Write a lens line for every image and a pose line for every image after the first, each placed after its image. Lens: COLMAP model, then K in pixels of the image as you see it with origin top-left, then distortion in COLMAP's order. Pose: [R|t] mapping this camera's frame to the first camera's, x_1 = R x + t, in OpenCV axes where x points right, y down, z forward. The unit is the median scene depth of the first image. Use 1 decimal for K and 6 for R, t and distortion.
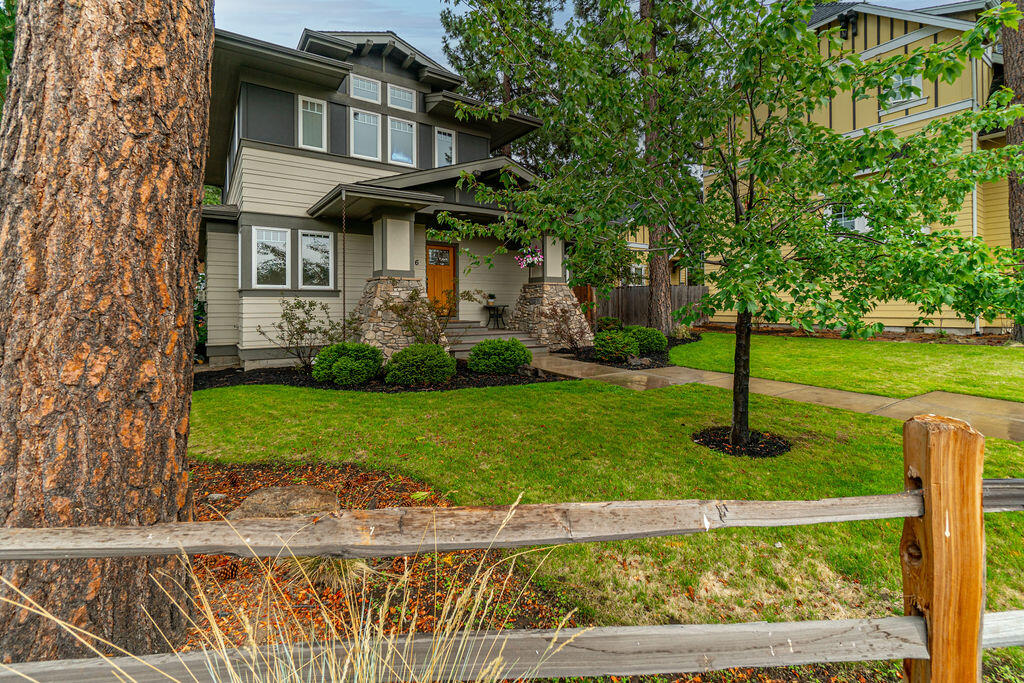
lens RADIAL K [[454.1, 0, 512.3], [0, 454.1, 313.2], [0, 0, 1]] dist [0.000396, -0.000024]
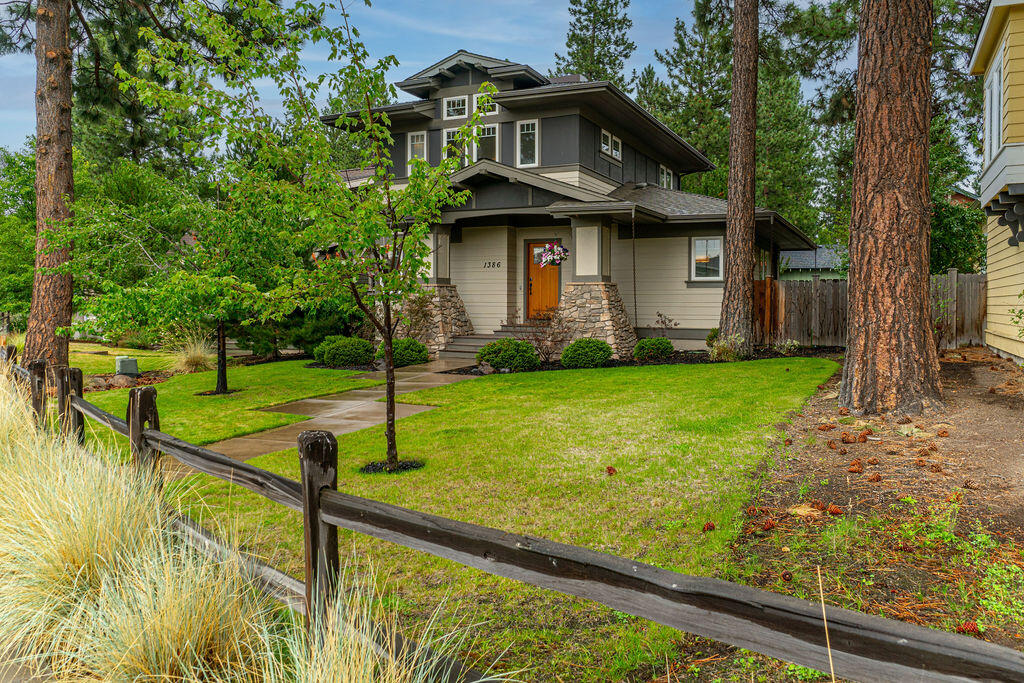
lens RADIAL K [[765.6, 0, 509.5], [0, 765.6, 323.3], [0, 0, 1]] dist [0.005360, 0.007425]
pose [[0.479043, 0.030457, -0.877263, 1.418094], [-0.013692, 0.999536, 0.027226, -0.031971], [0.877685, -0.001031, 0.479237, 0.248264]]
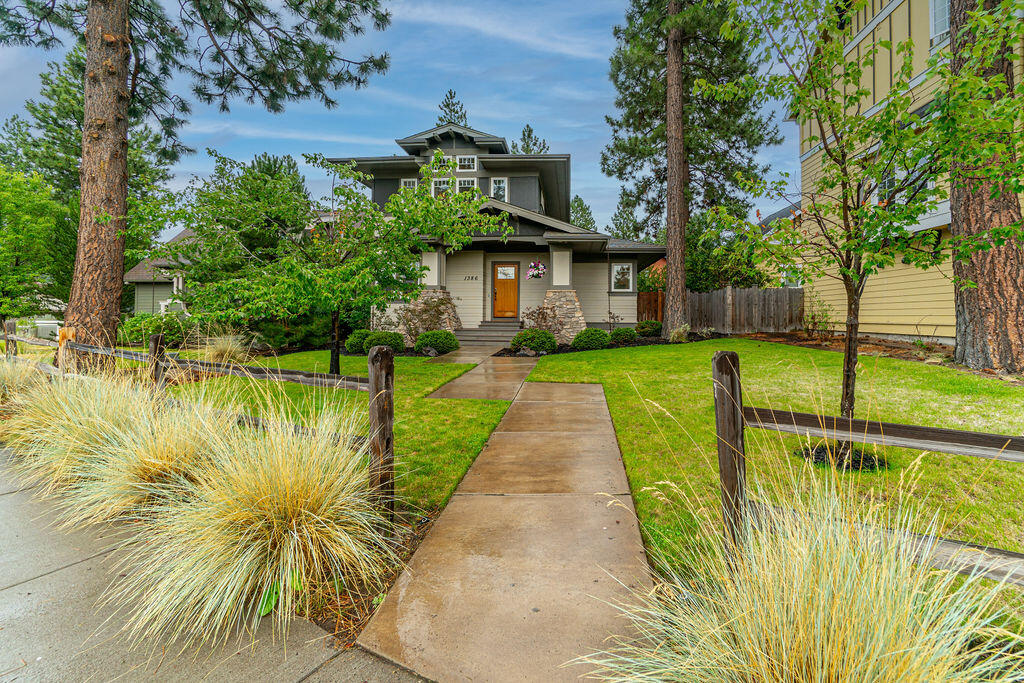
lens RADIAL K [[444.6, 0, 532.0], [0, 444.6, 314.2], [0, 0, 1]] dist [-0.001571, -0.000560]
pose [[0.769365, 0.008464, -0.638753, 0.878167], [-0.015927, 0.999856, -0.005935, 0.004755], [0.638610, 0.014740, 0.769389, 0.078937]]
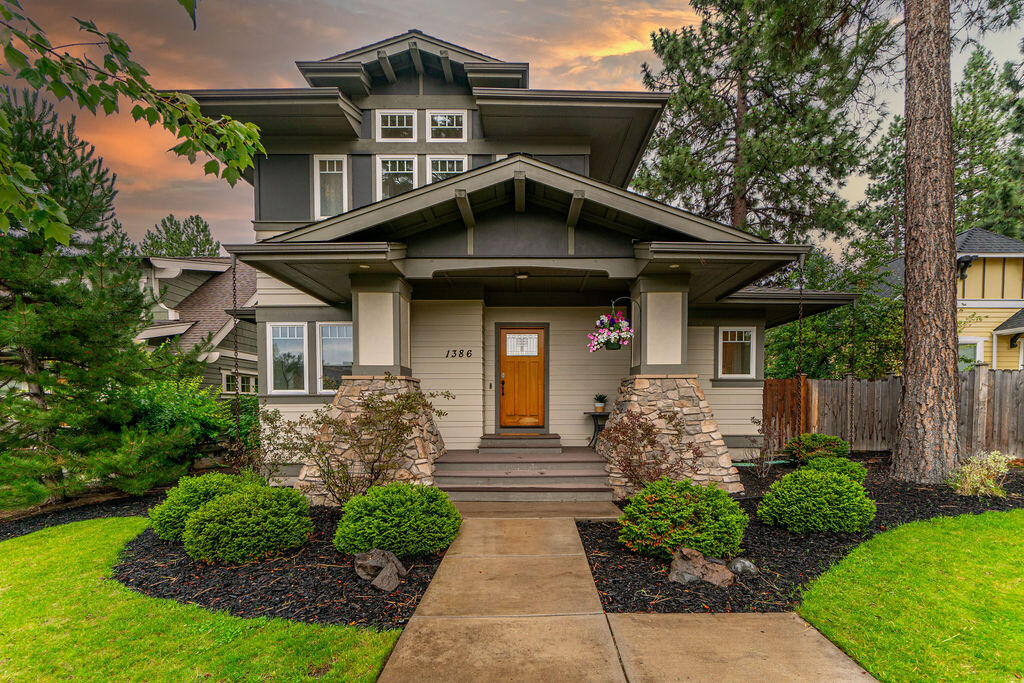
lens RADIAL K [[448.5, 0, 529.9], [0, 448.5, 421.7], [0, 0, 1]] dist [-0.004905, -0.000435]
pose [[0.826981, 0.021890, -0.561804, 0.299504], [-0.005966, 0.999527, 0.030163, -0.028798], [0.562199, -0.021592, 0.826720, 0.524772]]
